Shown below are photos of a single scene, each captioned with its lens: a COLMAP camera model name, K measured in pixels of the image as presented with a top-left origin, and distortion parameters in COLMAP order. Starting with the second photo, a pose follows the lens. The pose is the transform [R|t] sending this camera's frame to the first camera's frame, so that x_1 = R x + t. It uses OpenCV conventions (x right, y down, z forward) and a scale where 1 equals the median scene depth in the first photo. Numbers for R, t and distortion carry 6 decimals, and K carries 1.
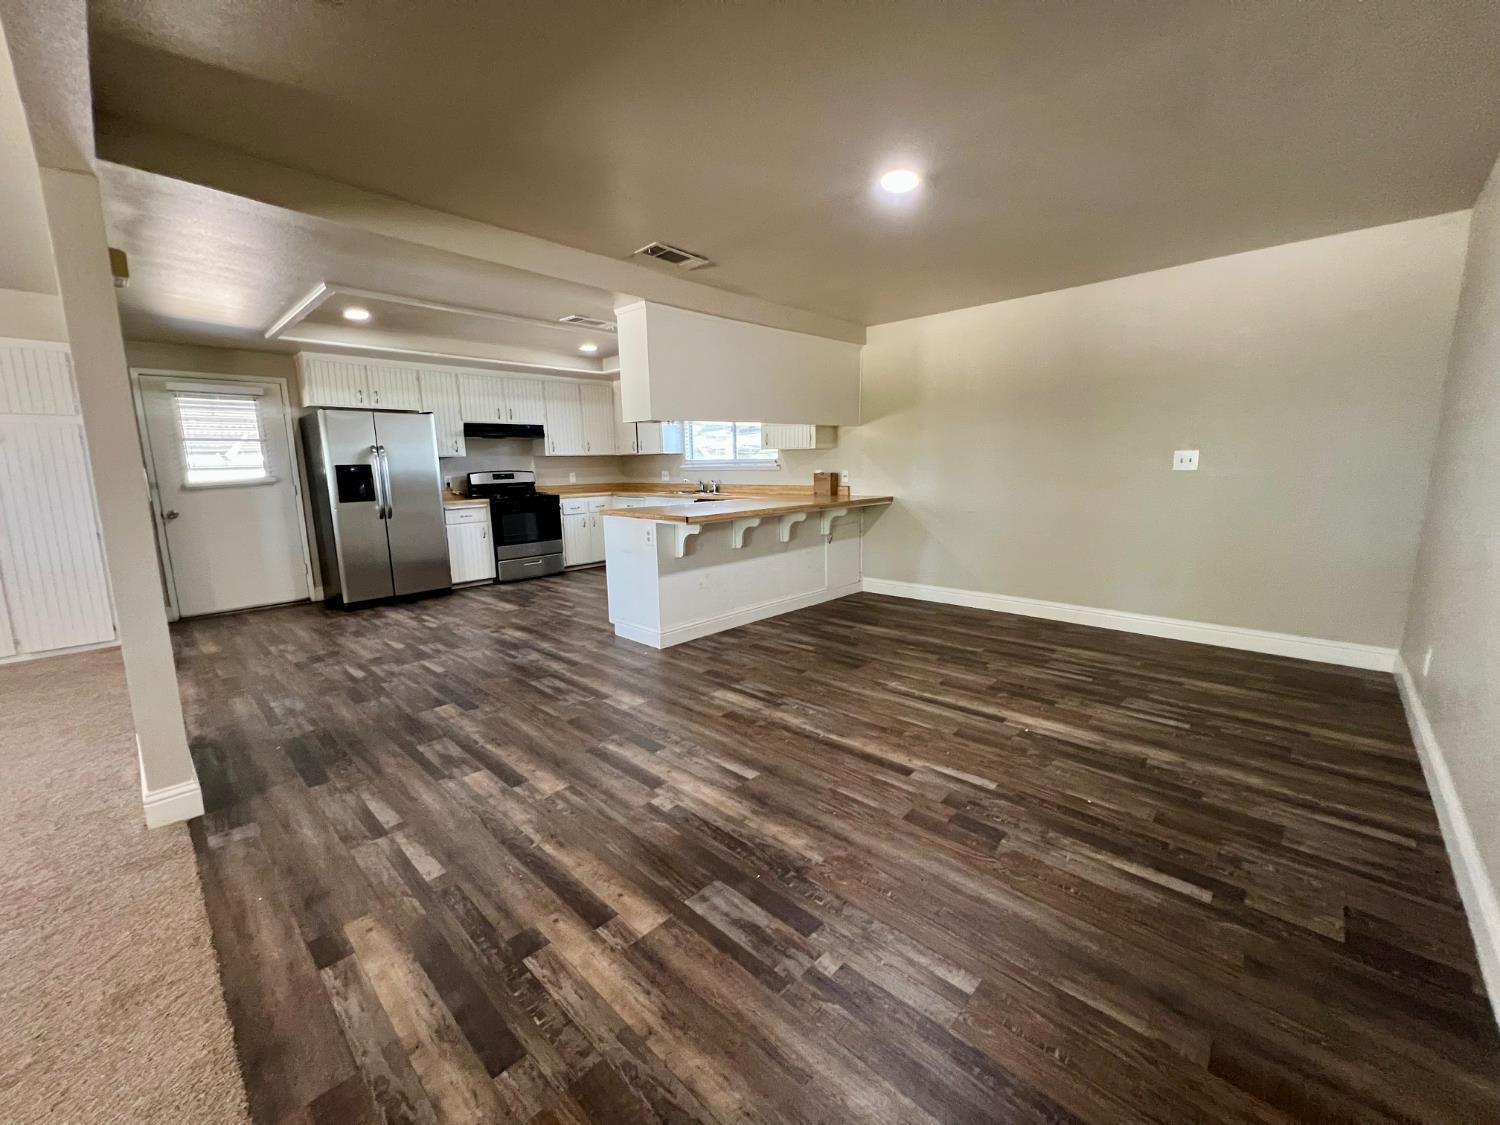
lens RADIAL K [[602.7, 0, 750.4], [0, 602.7, 562.8], [0, 0, 1]] dist [-0.001565, 0.000092]
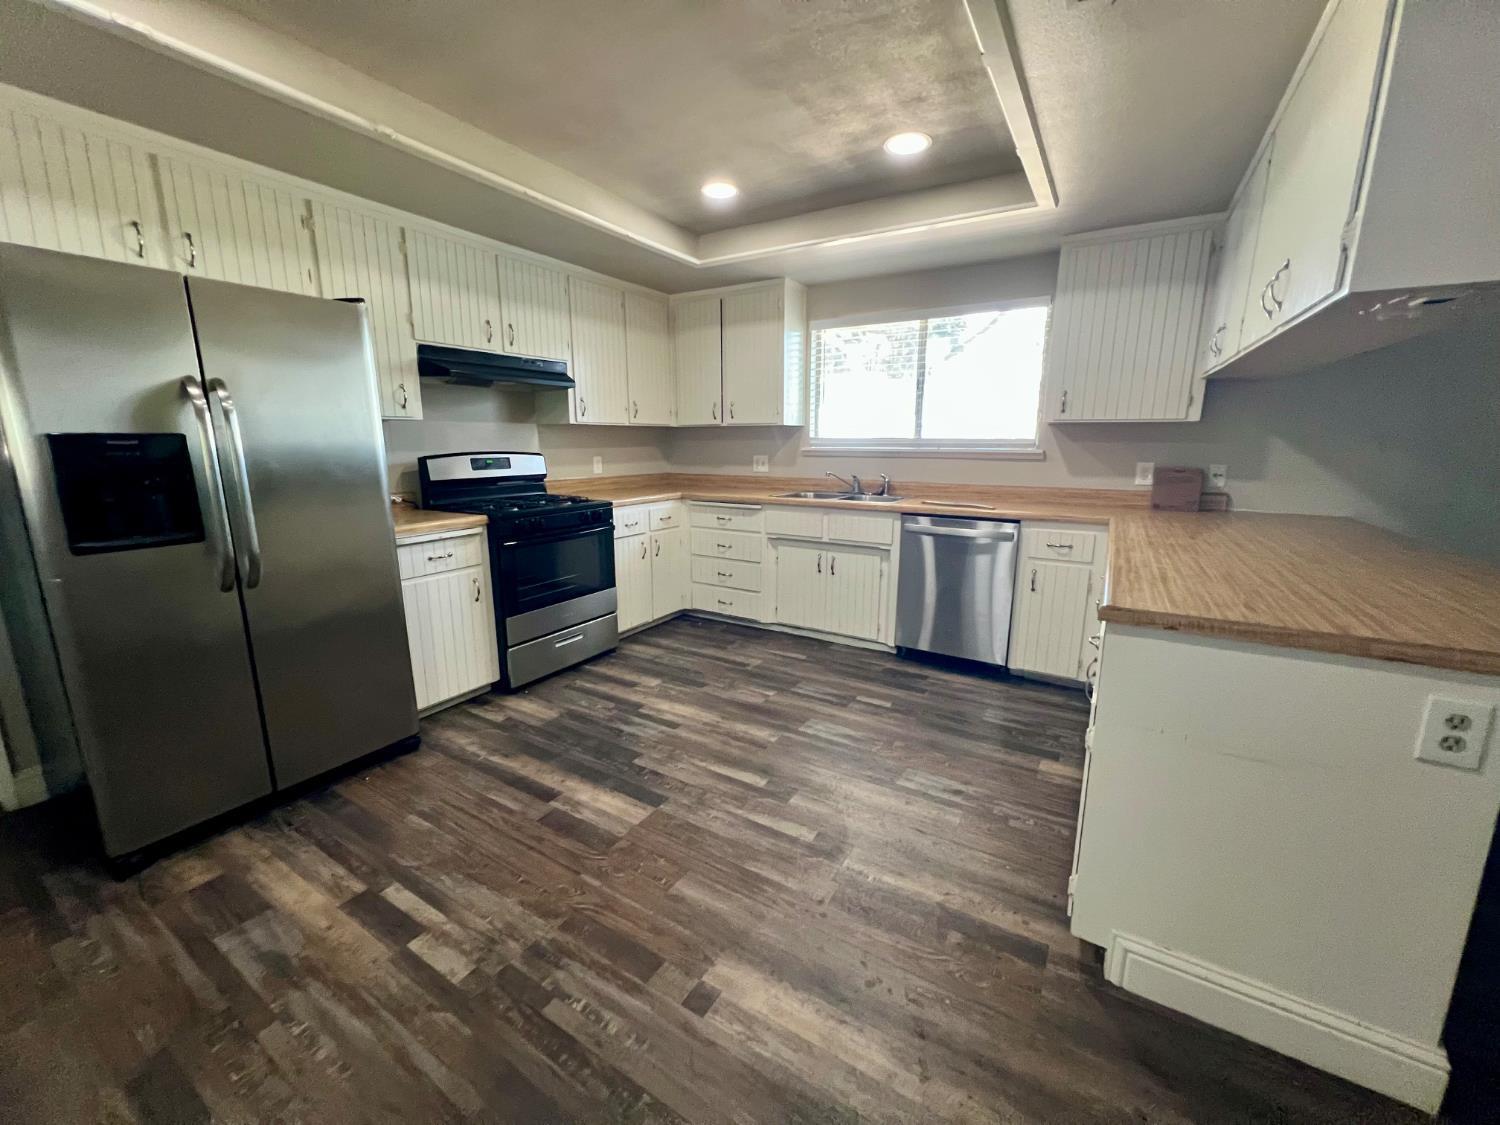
lens RADIAL K [[602.7, 0, 746.0], [0, 602.7, 559.1], [0, 0, 1]] dist [-0.001565, 0.000092]
pose [[0.978966, -0.020102, 0.203032, -0.308663], [0.014220, 0.999437, 0.030390, -0.077495], [-0.203529, -0.026864, 0.978700, 0.475440]]
